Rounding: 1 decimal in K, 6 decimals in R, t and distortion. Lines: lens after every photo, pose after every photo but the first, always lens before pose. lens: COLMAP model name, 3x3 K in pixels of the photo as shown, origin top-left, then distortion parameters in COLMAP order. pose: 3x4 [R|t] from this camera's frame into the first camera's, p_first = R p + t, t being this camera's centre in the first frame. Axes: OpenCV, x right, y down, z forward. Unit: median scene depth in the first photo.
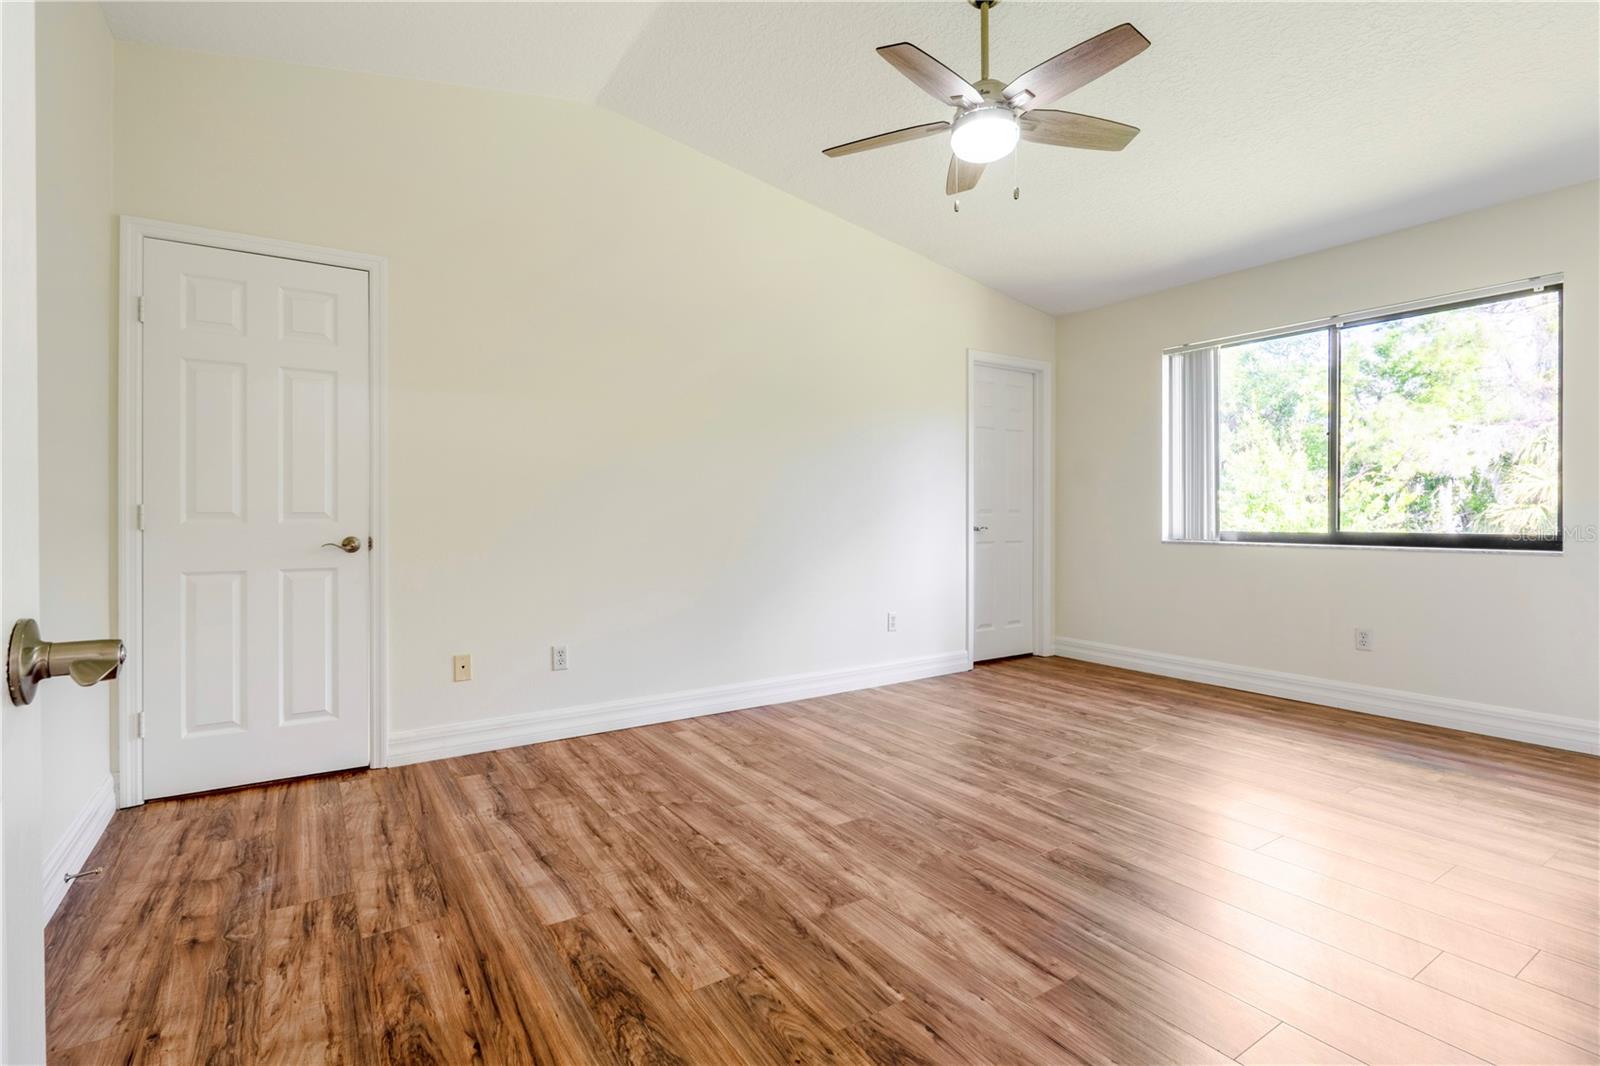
lens RADIAL K [[754.7, 0, 796.4], [0, 754.7, 535.2], [0, 0, 1]] dist [-0.000540, 0.000215]
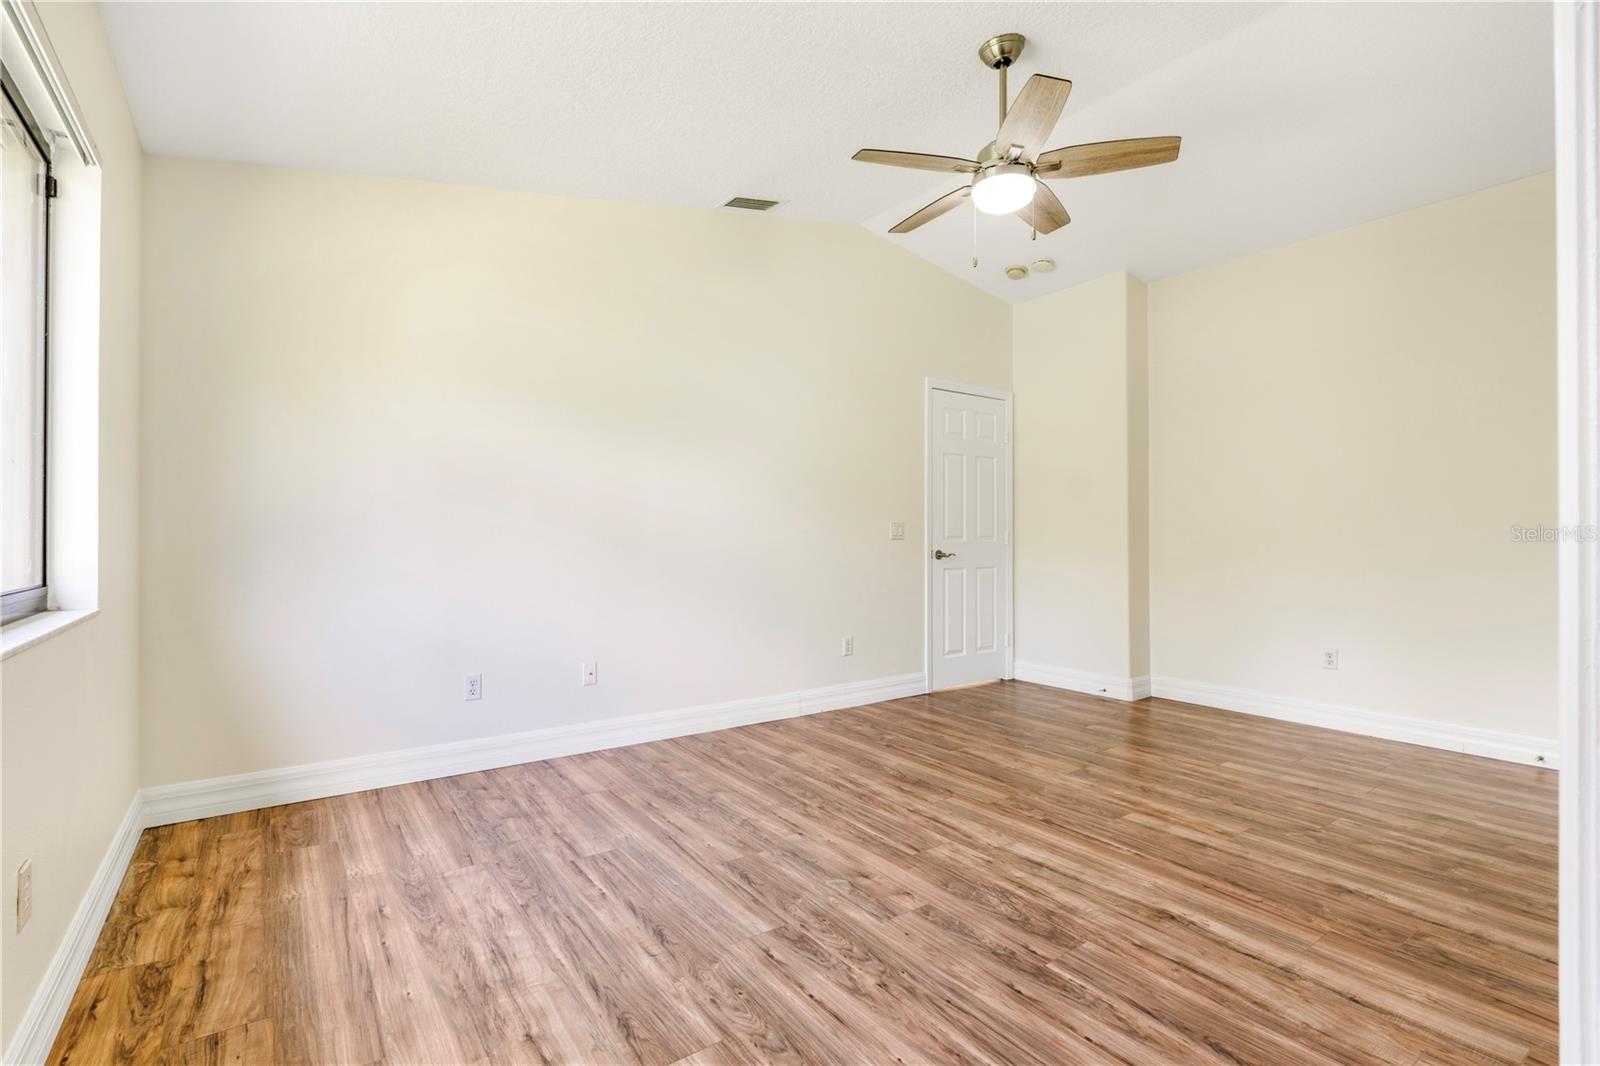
lens RADIAL K [[735.0, 0, 800.0], [0, 735.0, 533.0], [0, 0, 1]] dist [-0.004177, -0.000514]
pose [[-0.999083, 0.001772, -0.042772, 0.598914], [0.000724, 0.999700, 0.024494, -0.067102], [0.042802, 0.024441, -0.998785, 2.067895]]
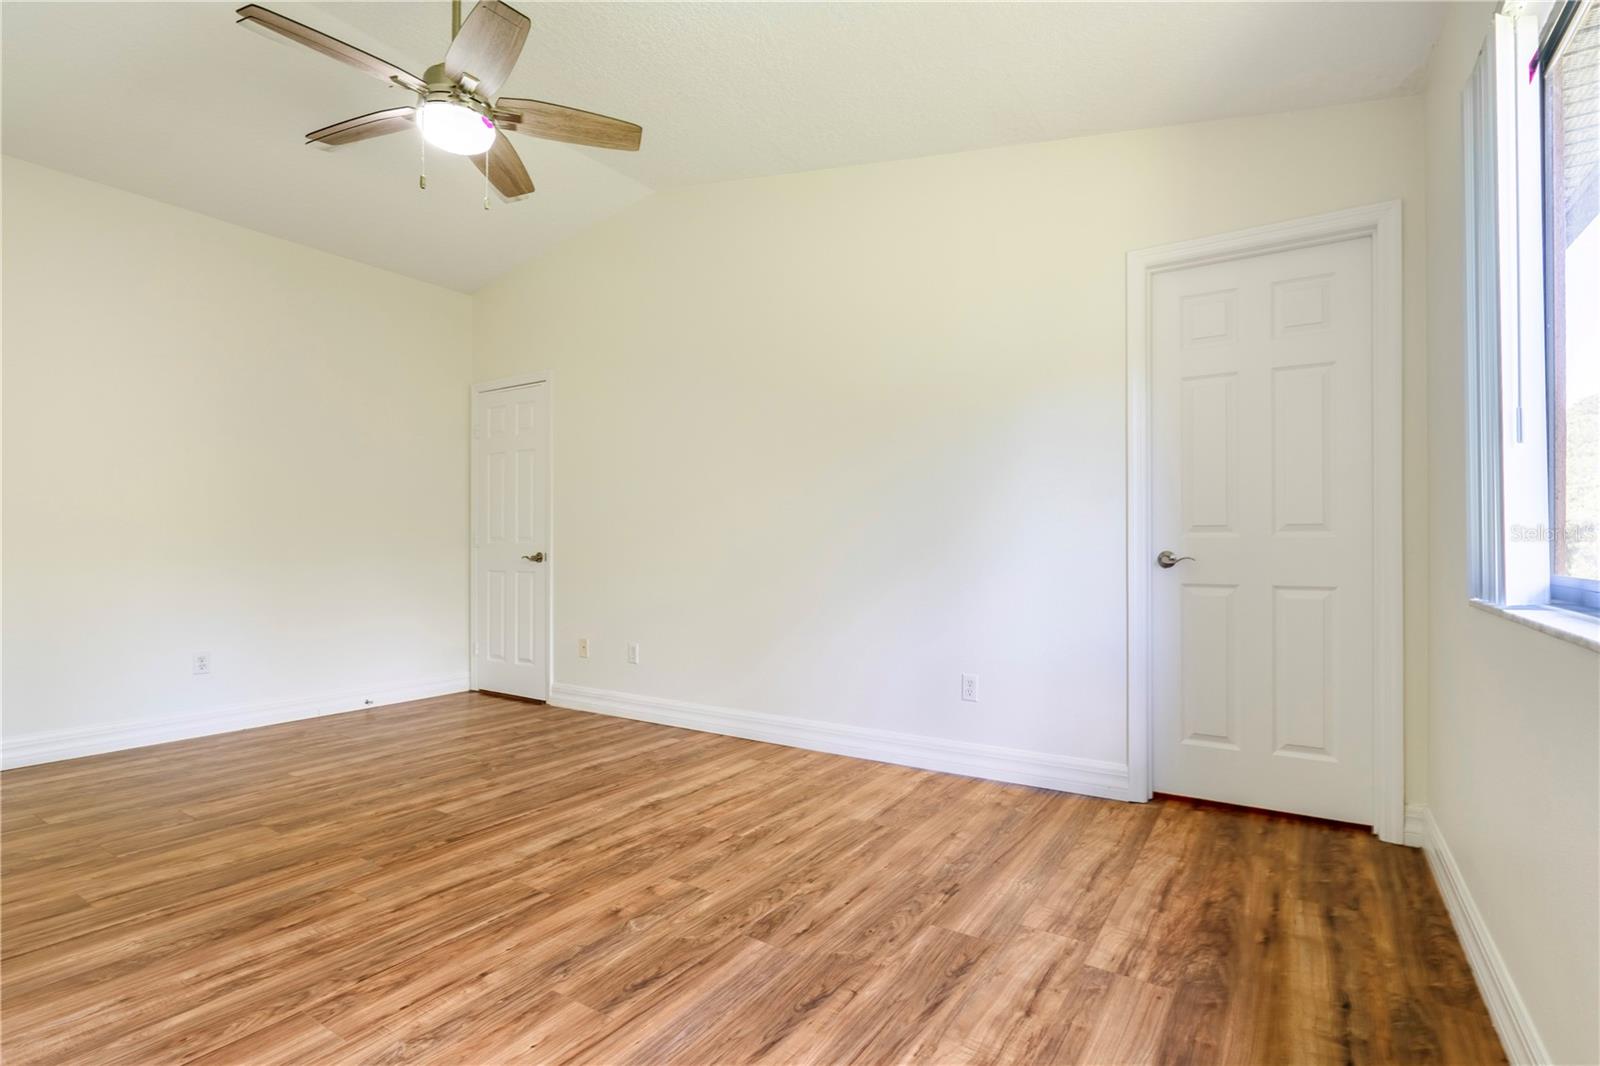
lens RADIAL K [[767.3, 0, 800.0], [0, 767.3, 533.0], [0, 0, 1]] dist [-0.004245, -0.000417]
pose [[0.395022, -0.015019, -0.918549, 1.306682], [-0.026694, 0.999257, -0.027818, -0.007583], [0.918284, 0.035508, 0.394328, 1.029743]]
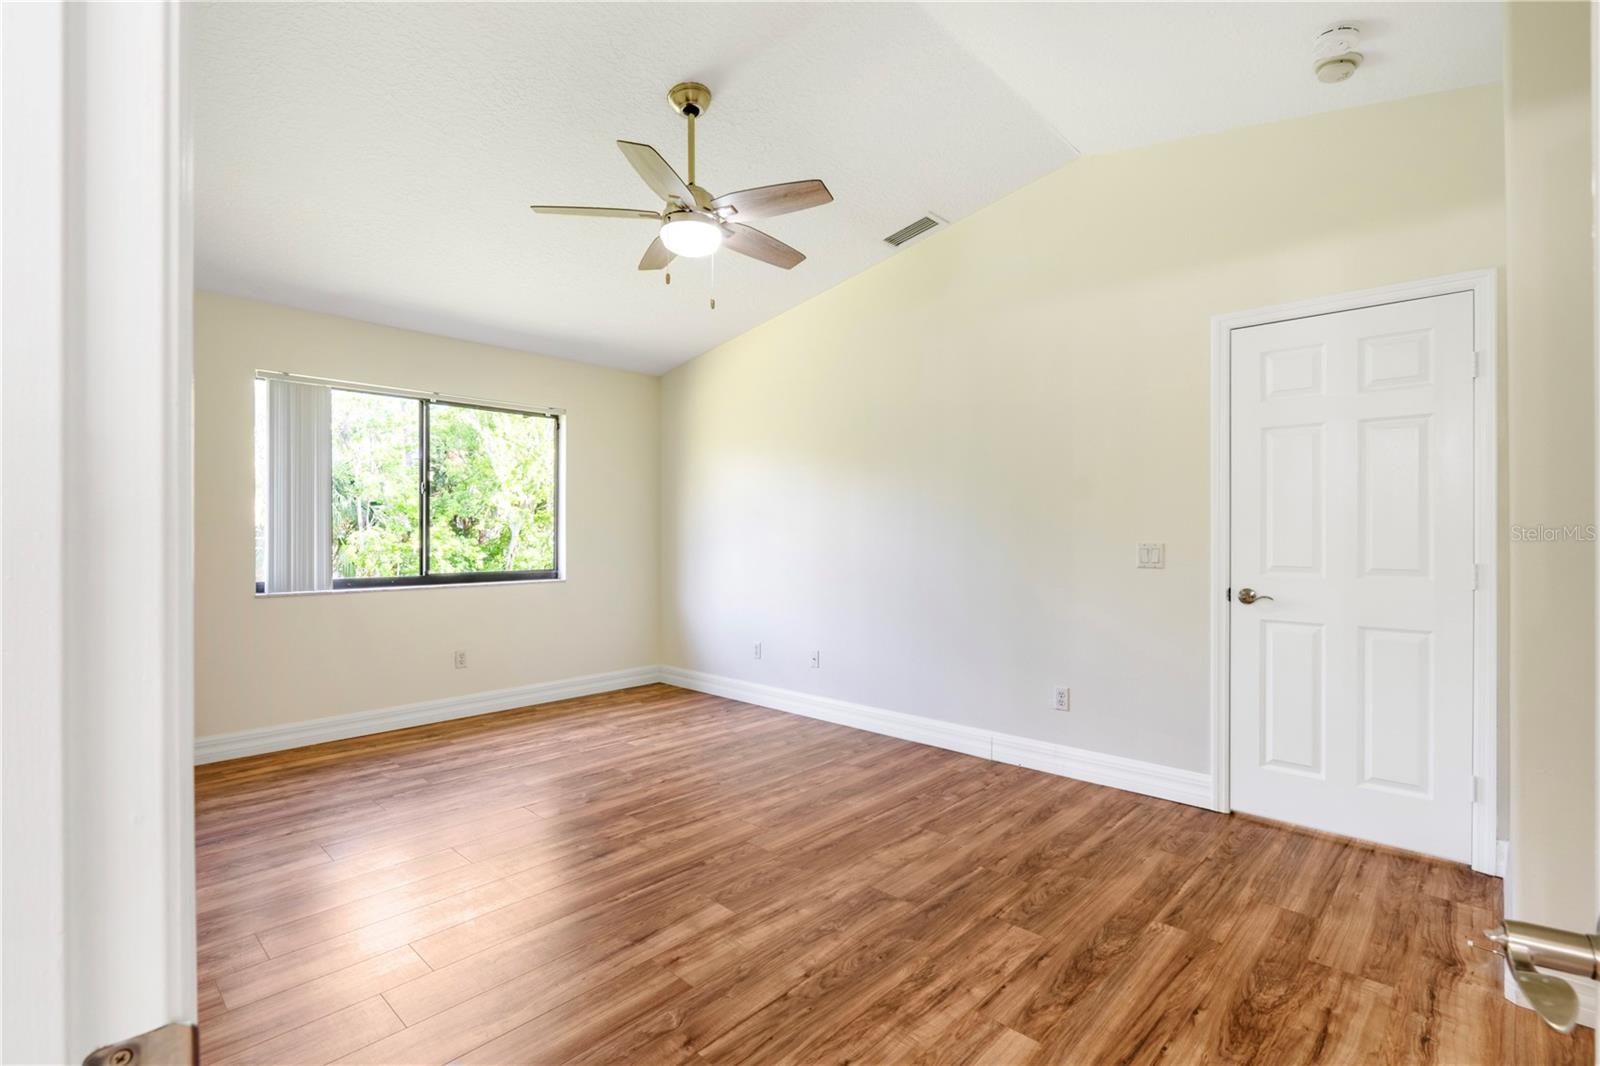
lens RADIAL K [[735.0, 0, 800.0], [0, 735.0, 533.0], [0, 0, 1]] dist [-0.004177, -0.000514]
pose [[-0.234854, 0.004075, 0.972022, -0.856092], [0.028927, 0.999578, 0.002798, -0.088308], [-0.971600, 0.028775, -0.234873, 1.115095]]
